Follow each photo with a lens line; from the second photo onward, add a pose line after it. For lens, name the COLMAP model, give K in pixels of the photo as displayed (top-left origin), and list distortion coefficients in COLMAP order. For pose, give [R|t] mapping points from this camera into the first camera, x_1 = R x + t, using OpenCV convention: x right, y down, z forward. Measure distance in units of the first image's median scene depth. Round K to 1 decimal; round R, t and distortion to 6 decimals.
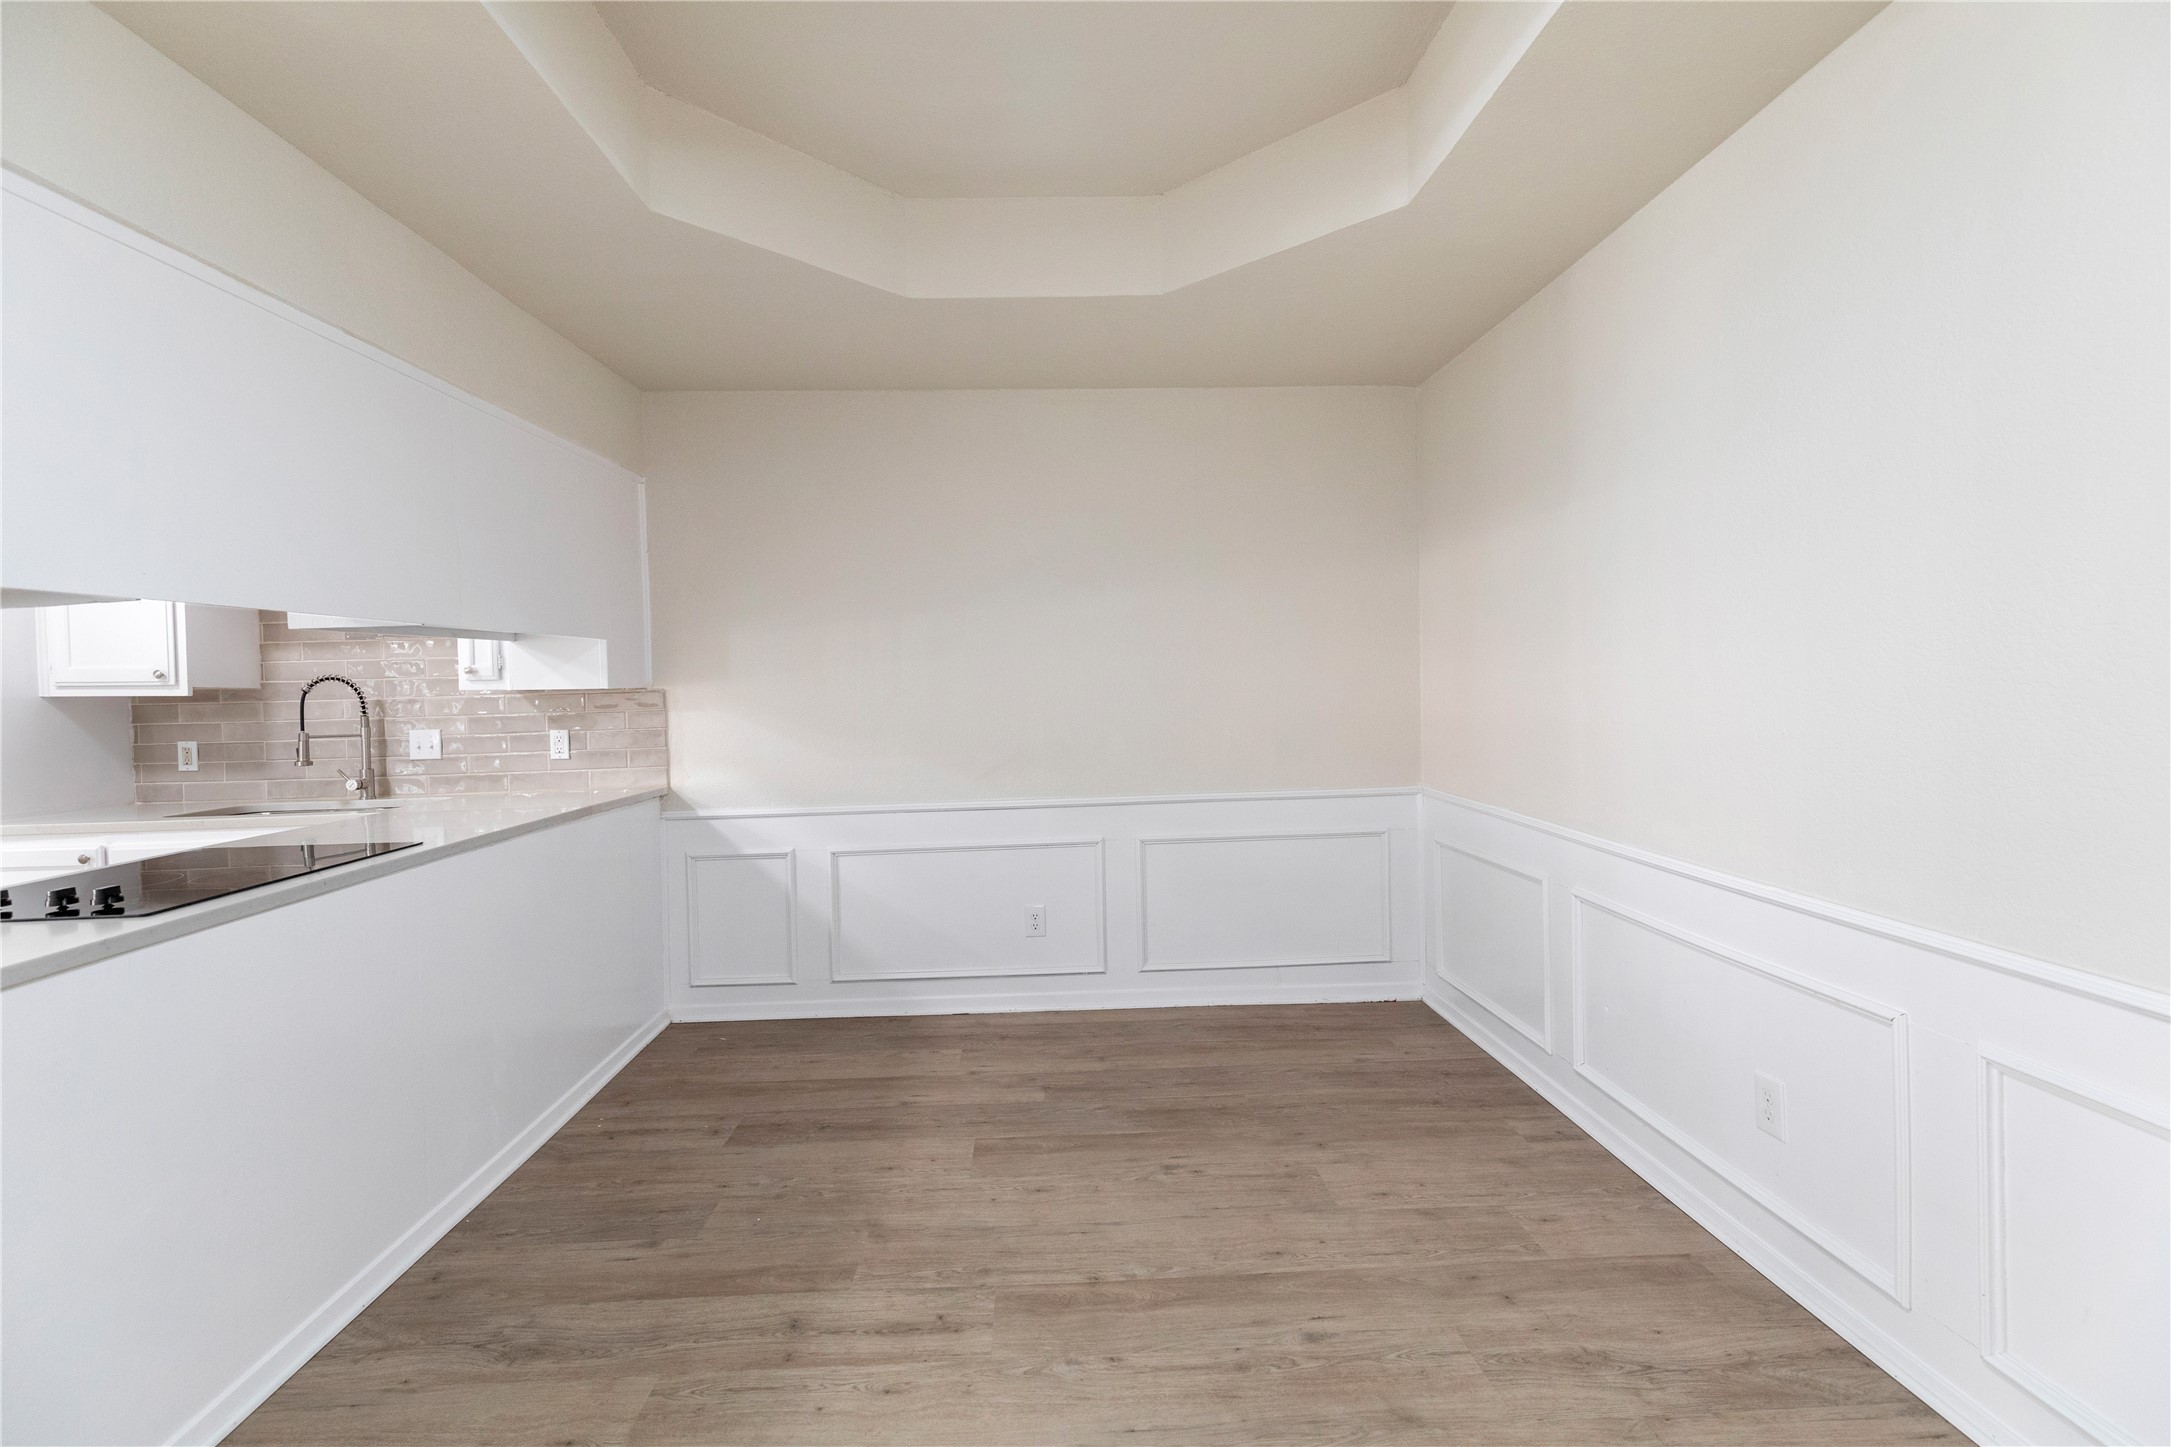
lens RADIAL K [[979.7, 0, 1086.3], [0, 979.7, 708.7], [0, 0, 1]] dist [0.000961, 0.000051]
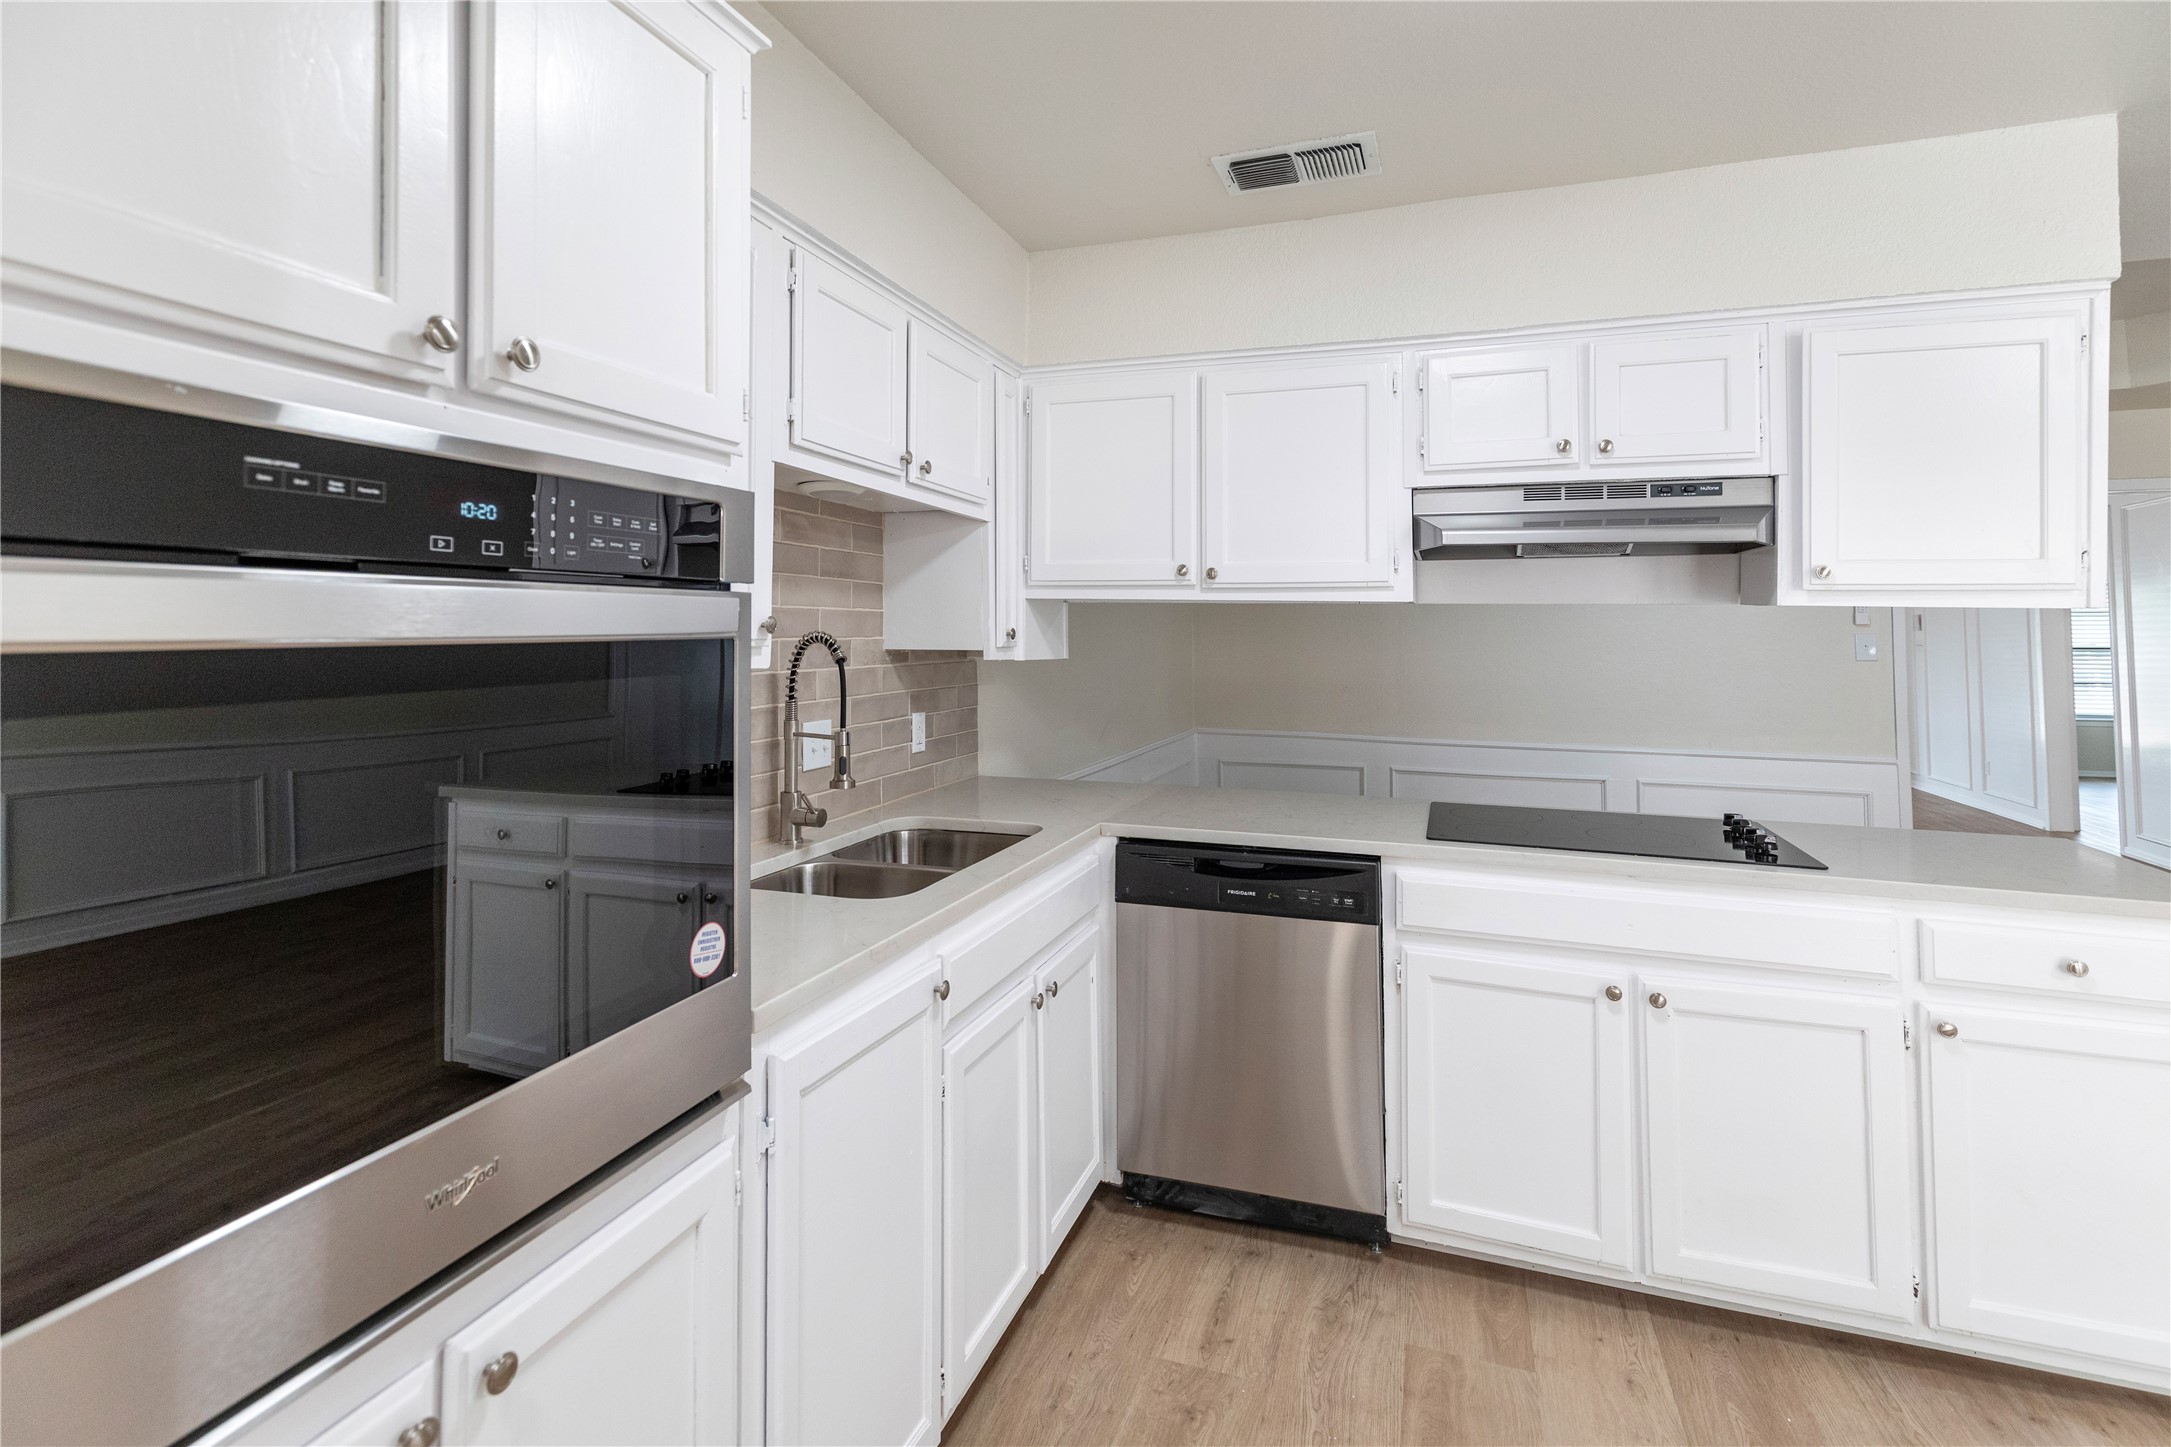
lens RADIAL K [[1022.7, 0, 1077.9], [0, 1022.7, 595.9], [0, 0, 1]] dist [0.002342, 0.000236]
pose [[0.388847, 0.064120, 0.919068, -1.260358], [0.006953, 0.997343, -0.072522, -0.010177], [-0.921276, 0.034590, 0.387368, 0.607947]]
